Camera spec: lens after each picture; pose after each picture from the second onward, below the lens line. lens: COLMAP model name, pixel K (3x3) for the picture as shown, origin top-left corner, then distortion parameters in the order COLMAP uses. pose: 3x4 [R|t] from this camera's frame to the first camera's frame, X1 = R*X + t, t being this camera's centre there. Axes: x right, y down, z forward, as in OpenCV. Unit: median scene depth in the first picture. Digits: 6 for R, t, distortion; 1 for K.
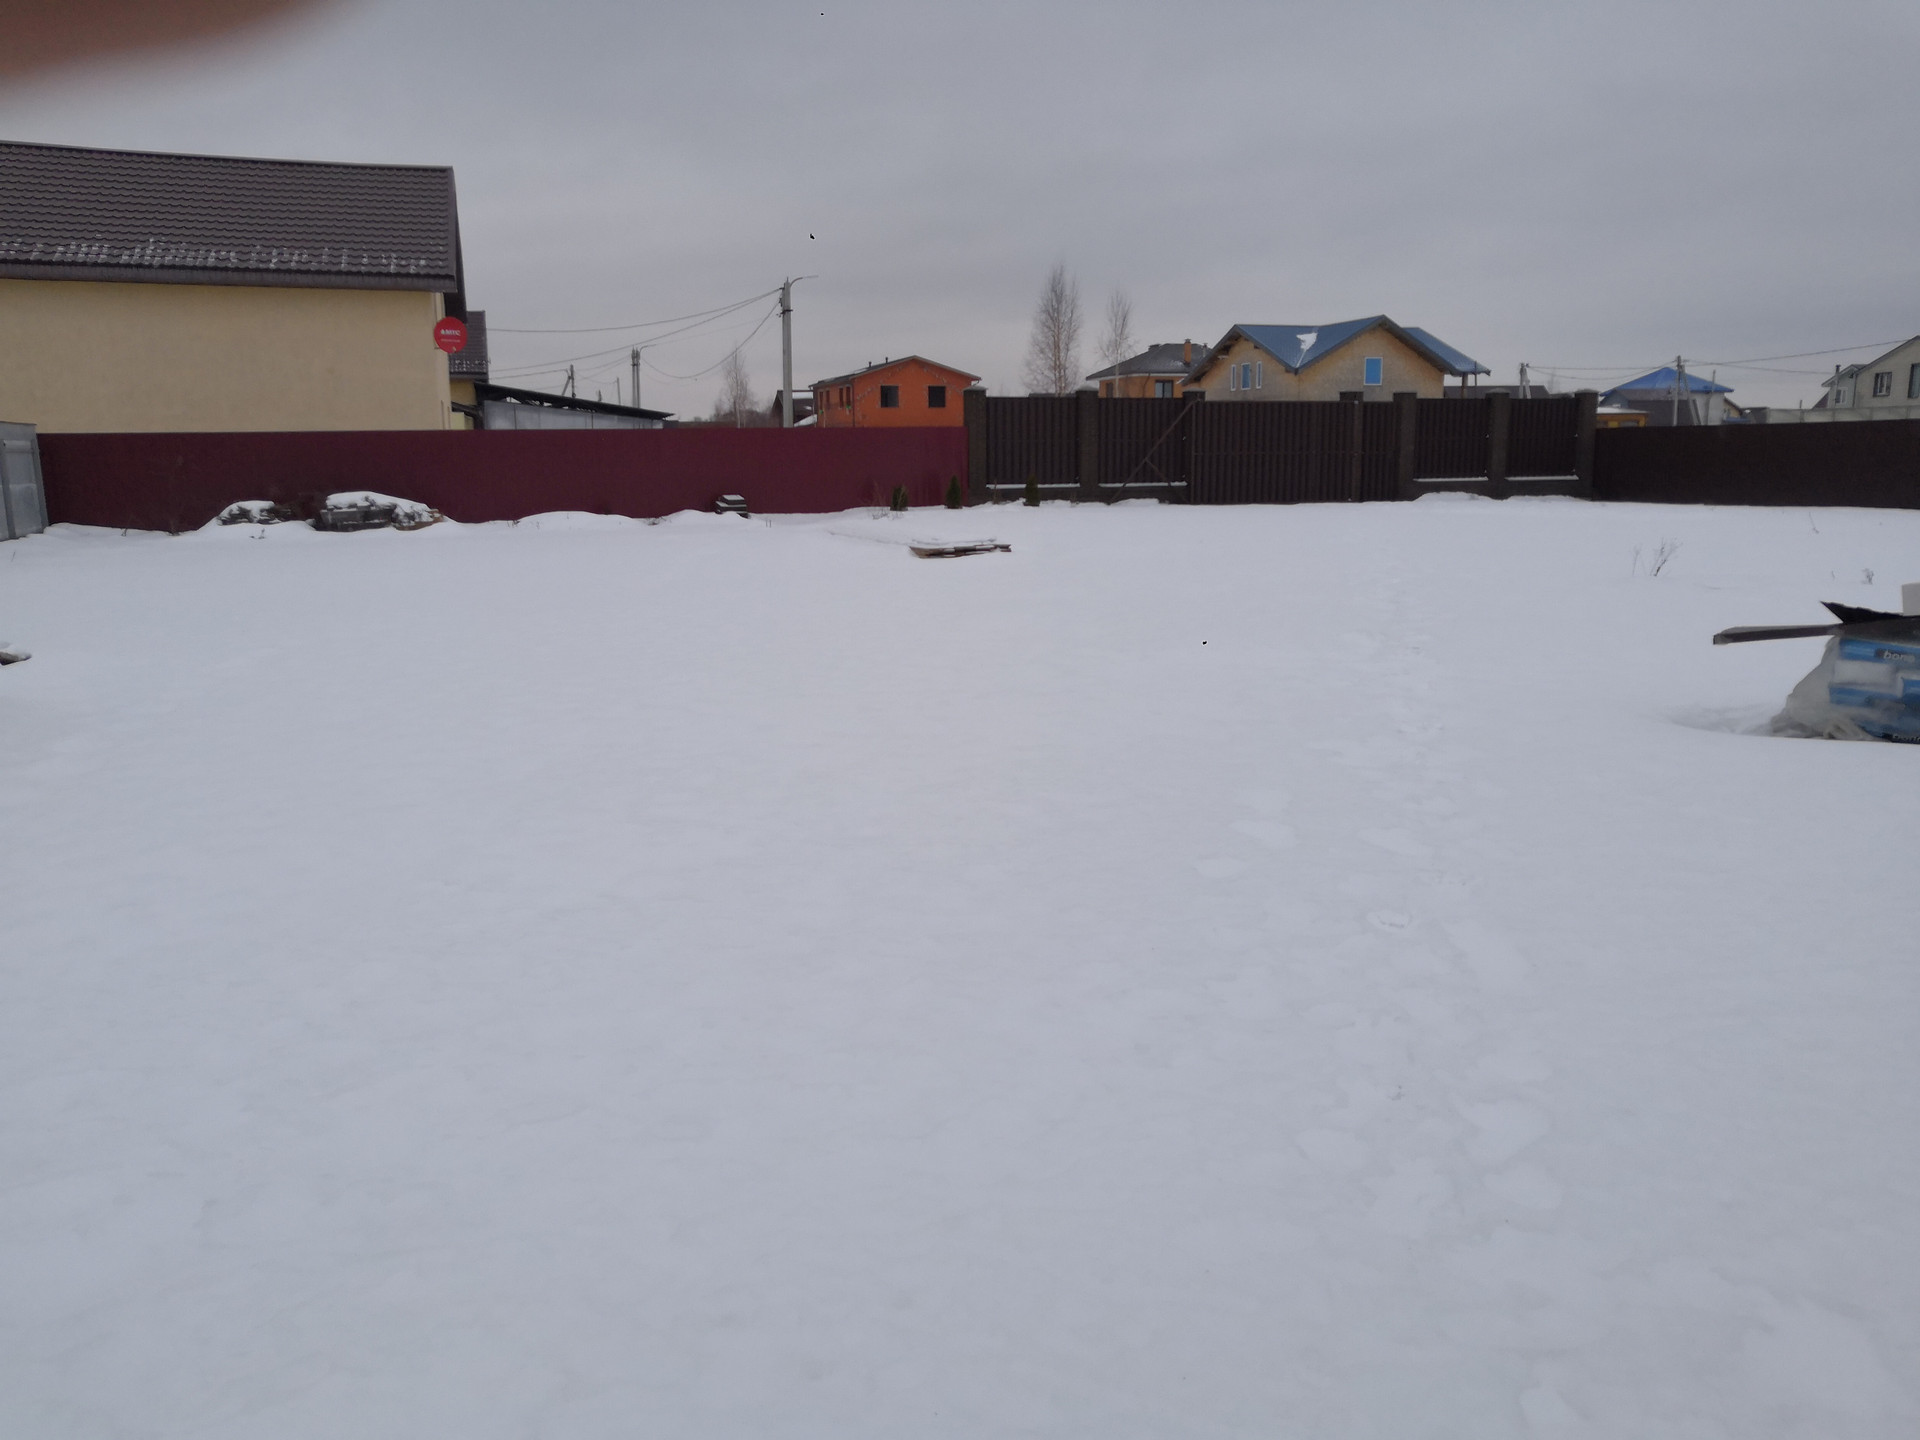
lens RADIAL K [[1491.0, 0, 971.0], [0, 1491.0, 712.1], [0, 0, 1]] dist [-0.000237, 0.051864]
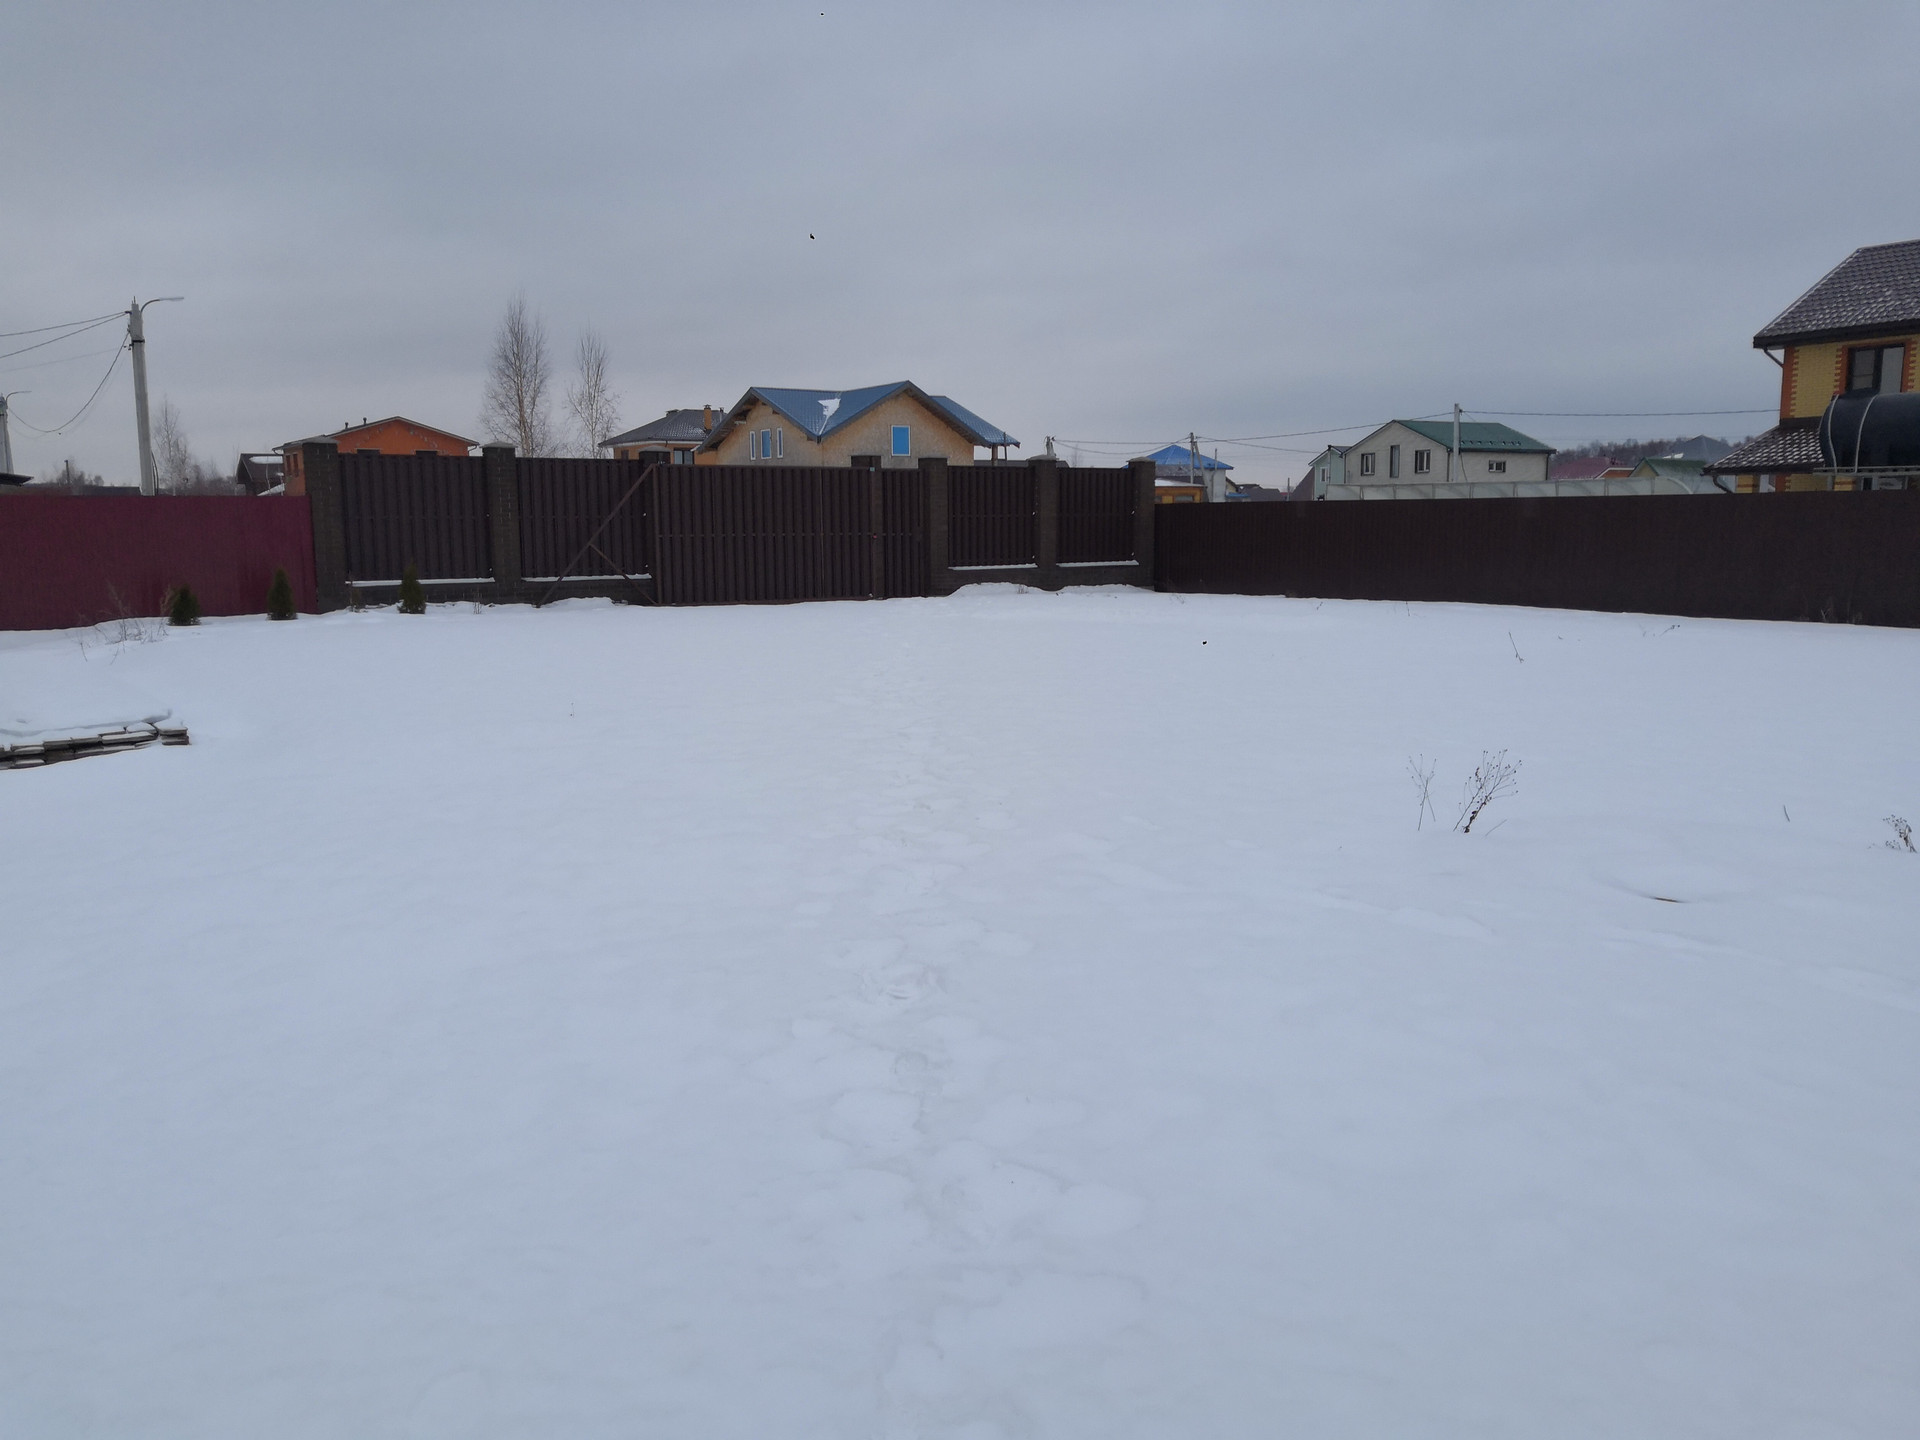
lens RADIAL K [[1491.0, 0, 971.0], [0, 1491.0, 712.1], [0, 0, 1]] dist [-0.000237, 0.051864]
pose [[0.955279, -0.036946, 0.293388, 0.074208], [0.050645, 0.997946, -0.039232, -0.047958], [-0.291336, 0.052336, 0.955188, 0.248422]]
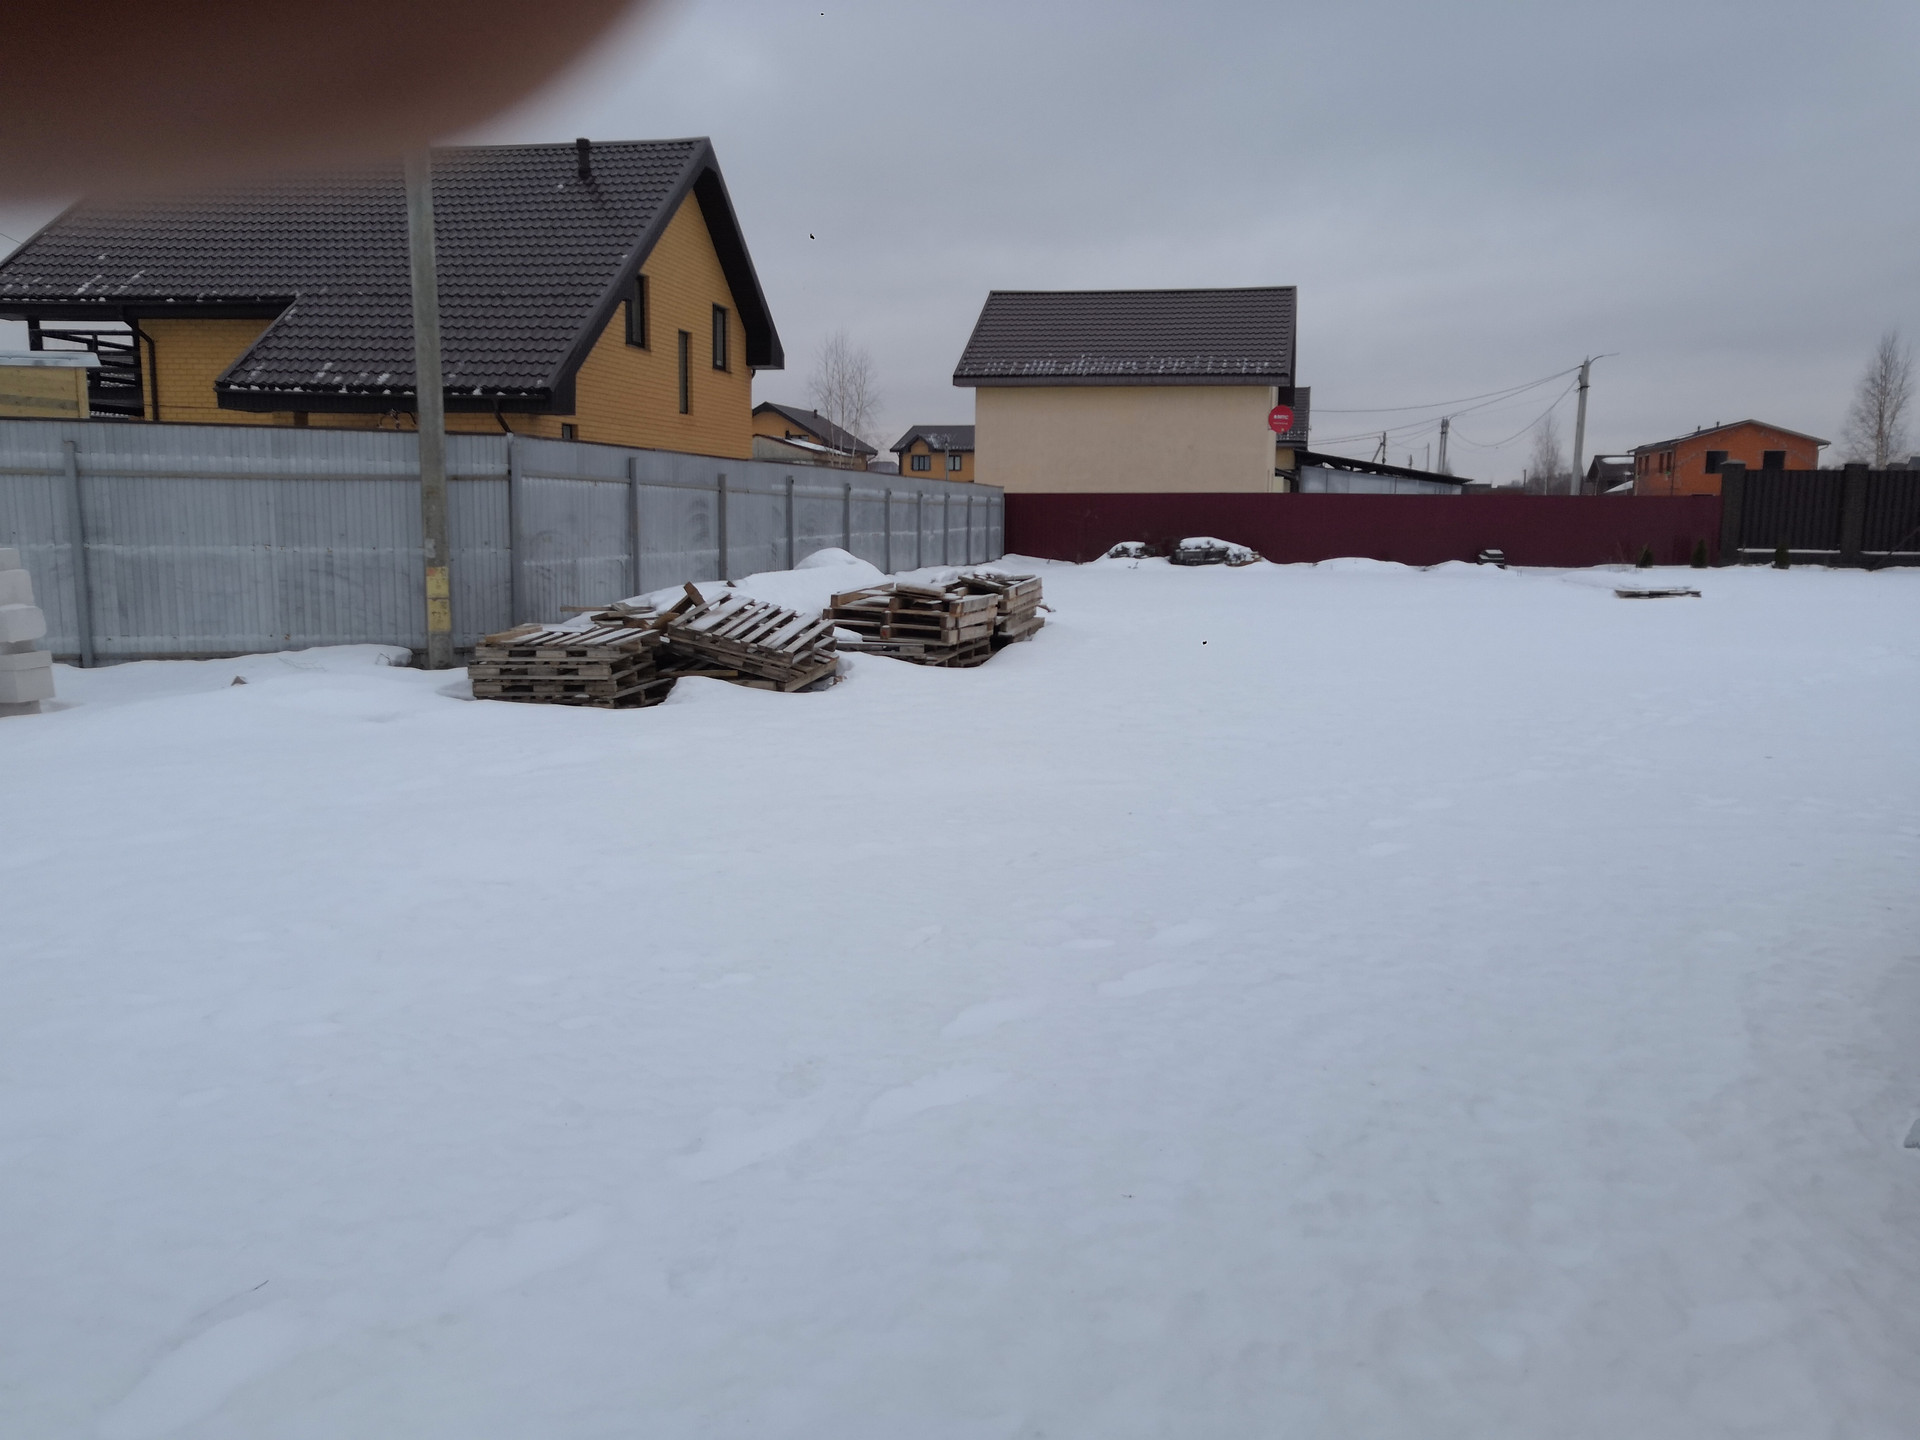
lens RADIAL K [[1491.0, 0, 971.0], [0, 1491.0, 712.1], [0, 0, 1]] dist [-0.000237, 0.051864]
pose [[0.865488, 0.088154, -0.493112, 0.069796], [-0.108083, 0.994070, -0.011992, 0.038697], [0.489131, 0.063676, 0.869883, -0.212543]]
